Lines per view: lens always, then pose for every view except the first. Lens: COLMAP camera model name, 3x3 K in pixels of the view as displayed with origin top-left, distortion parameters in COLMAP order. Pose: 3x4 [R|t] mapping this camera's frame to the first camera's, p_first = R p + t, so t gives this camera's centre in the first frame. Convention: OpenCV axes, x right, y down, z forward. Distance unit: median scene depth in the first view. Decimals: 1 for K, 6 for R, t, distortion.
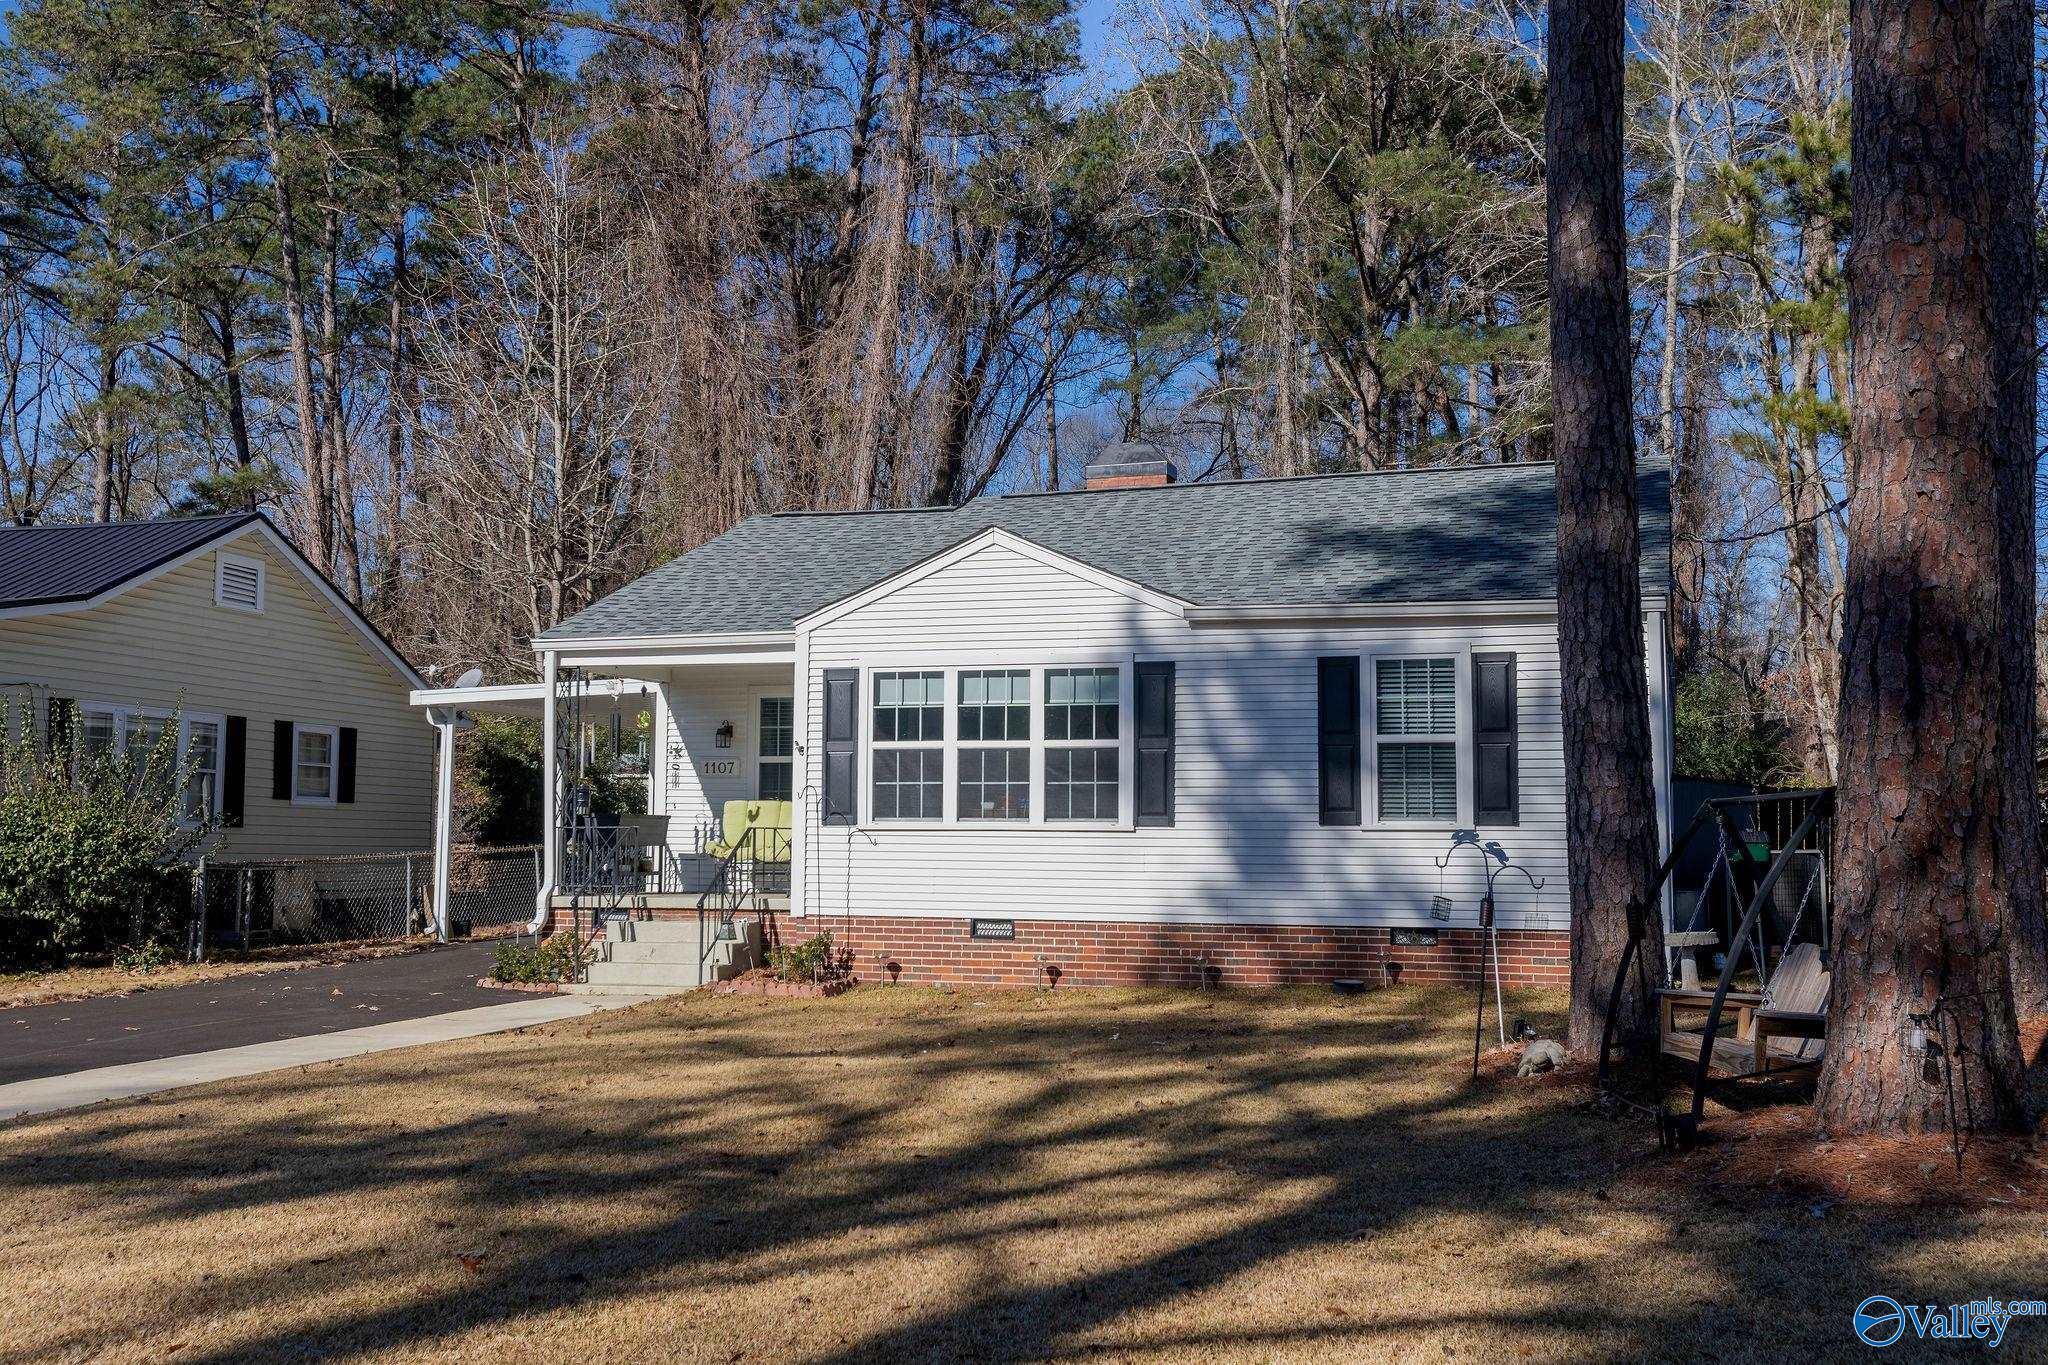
lens RADIAL K [[2057.0, 0, 1008.2], [0, 2057.0, 688.9], [0, 0, 1]] dist [-0.007480, 0.000000]
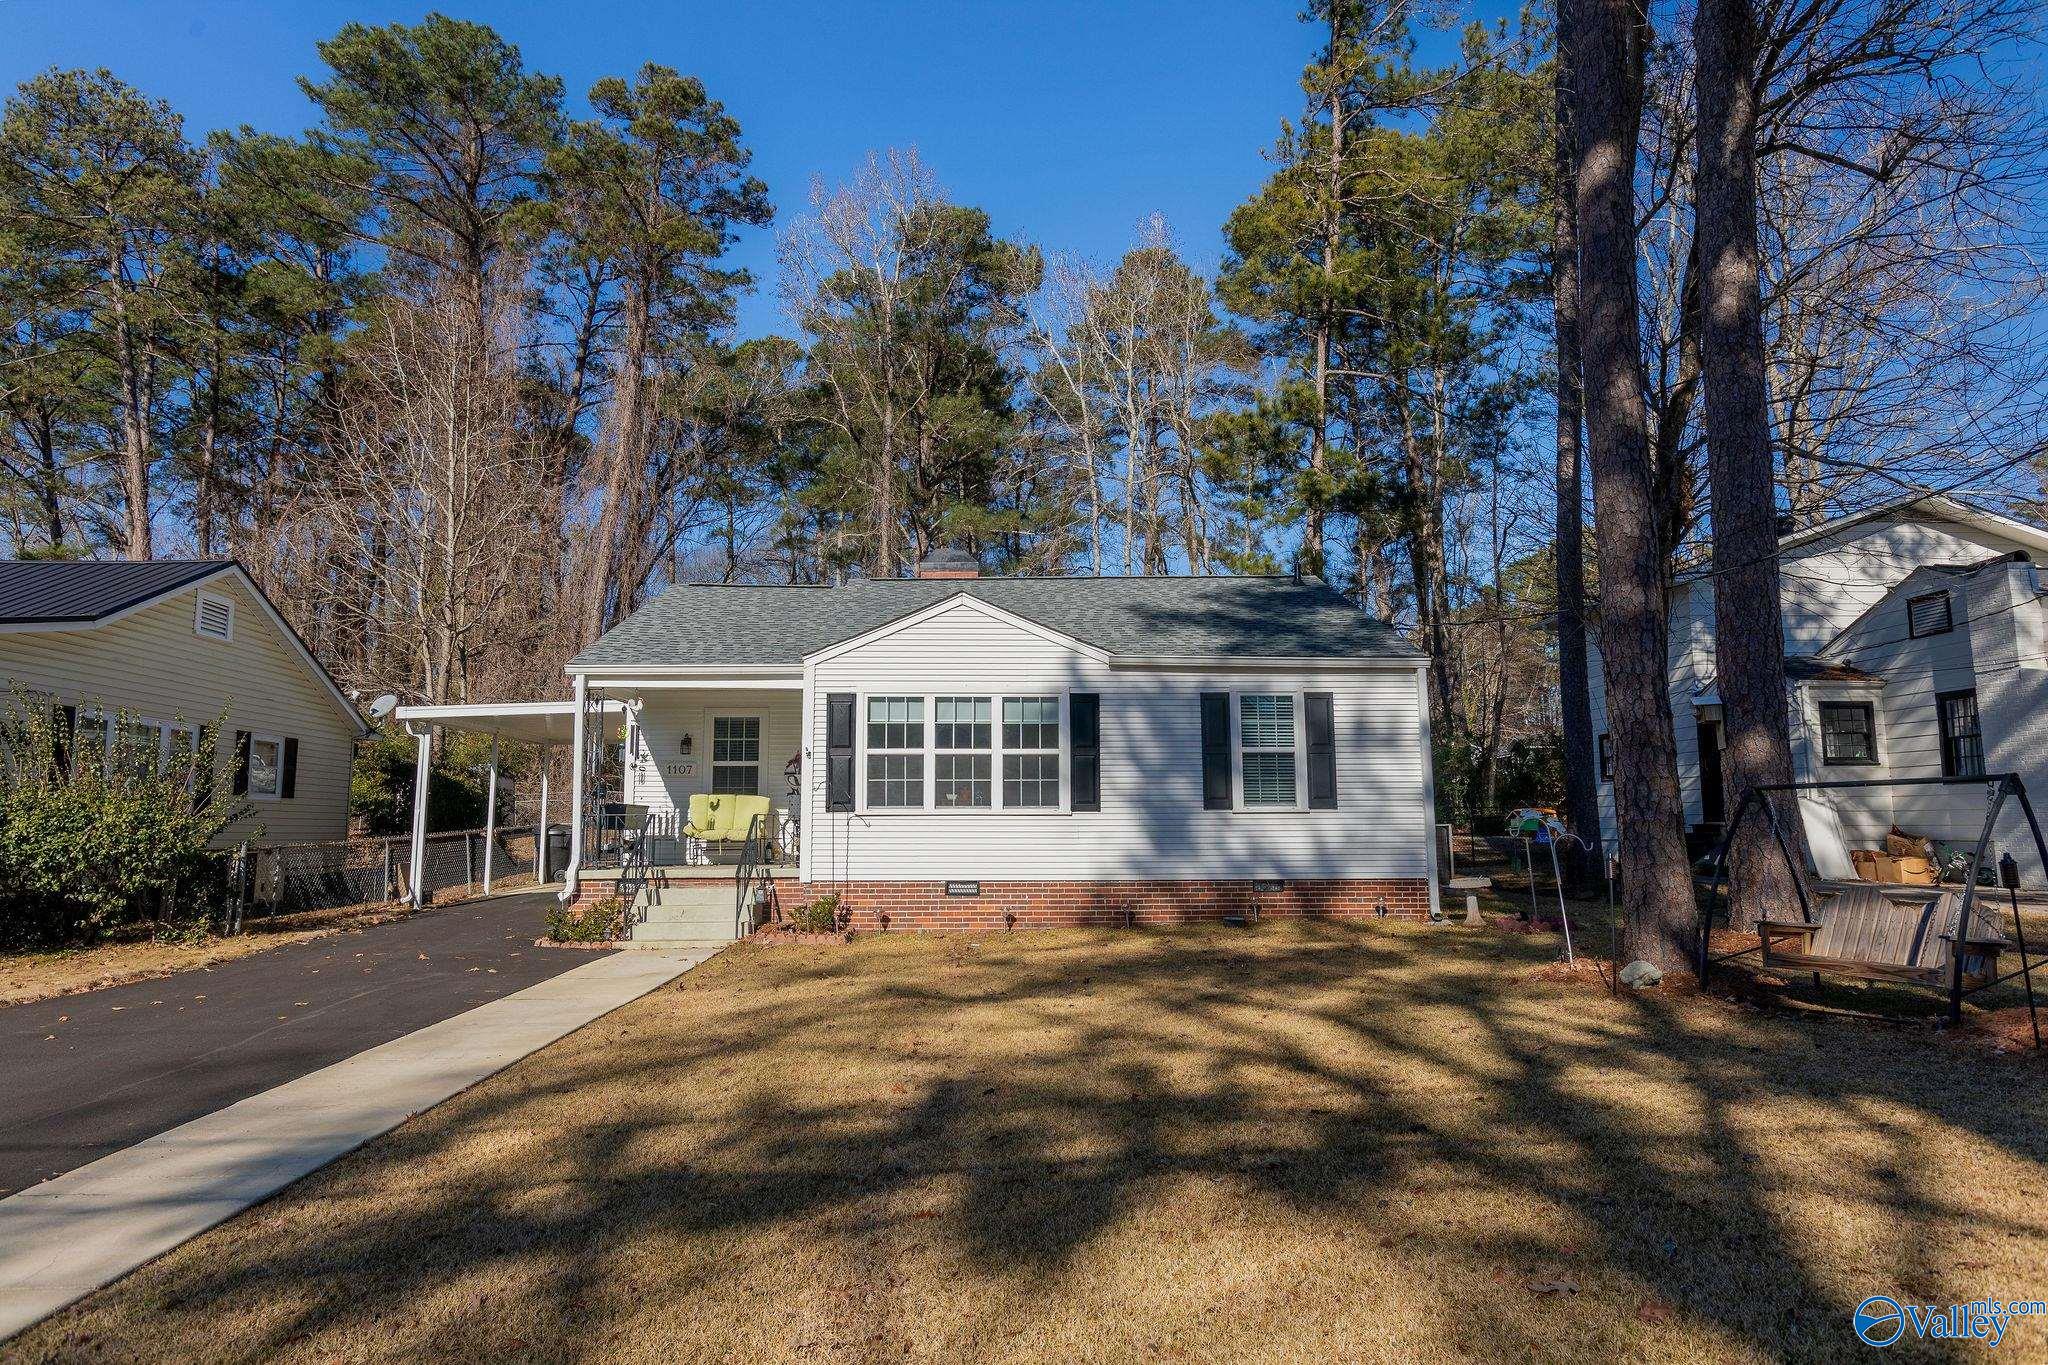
lens RADIAL K [[1236.4, 0, 1016.6], [0, 1236.4, 683.8], [0, 0, 1]] dist [-0.000169, 0.009299]
pose [[0.939801, 0.030854, 0.340326, -0.249499], [-0.016974, 0.998901, -0.043687, 0.016994], [-0.341300, 0.035280, 0.939292, 0.214795]]
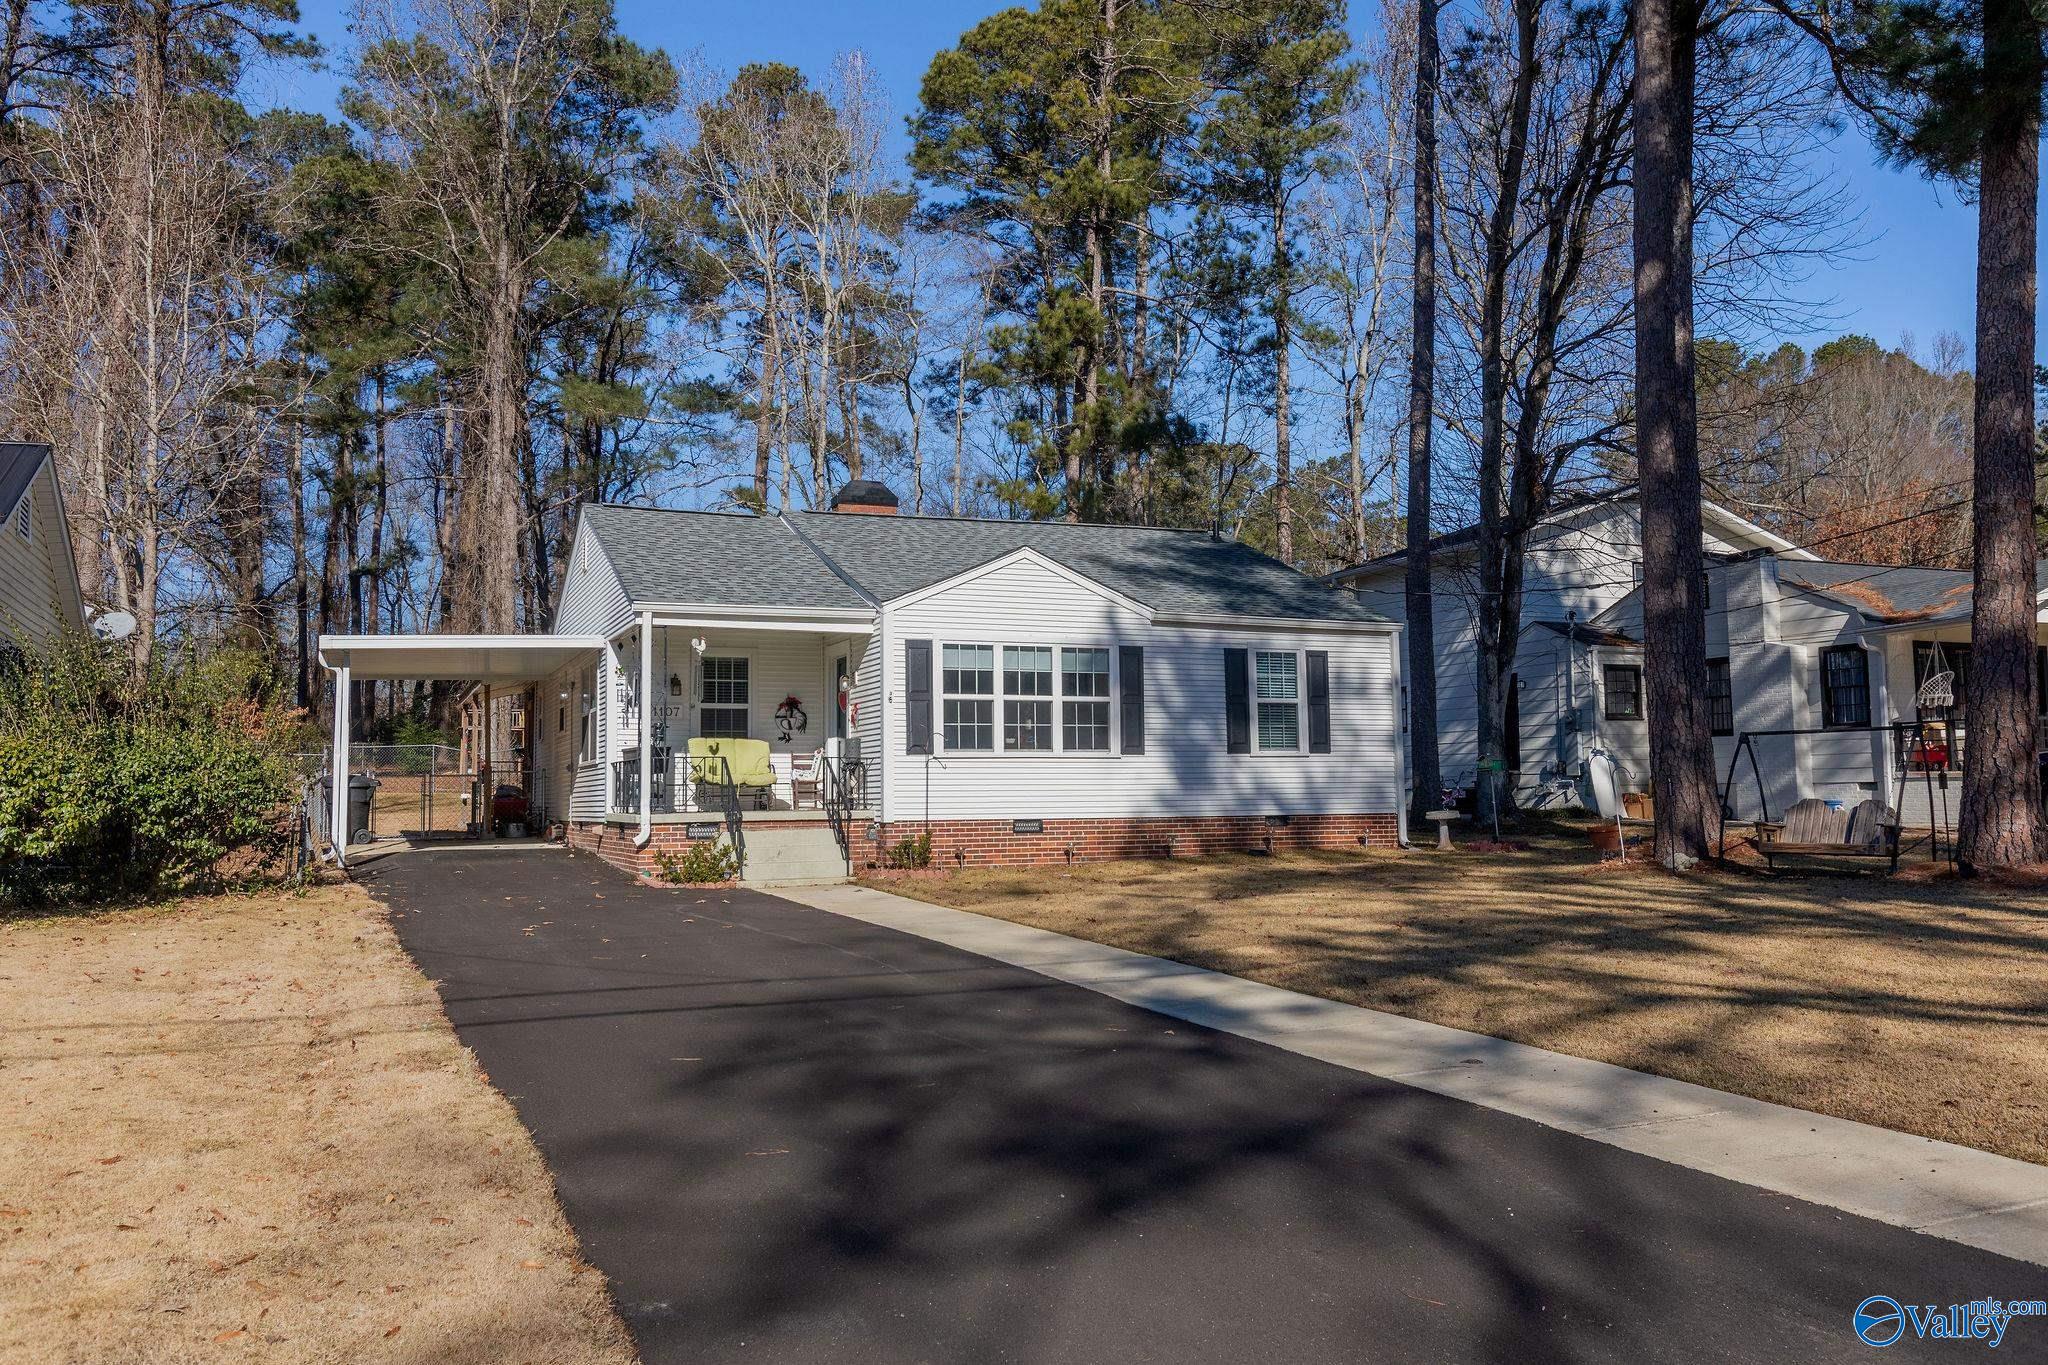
lens RADIAL K [[1654.6, 0, 1035.7], [0, 1654.6, 671.4], [0, 0, 1]] dist [0.002540, -0.004189]
pose [[0.745108, 0.035398, 0.666004, -0.762430], [-0.035760, 0.999275, -0.013105, 0.023021], [-0.665985, -0.014052, 0.745833, 0.130908]]
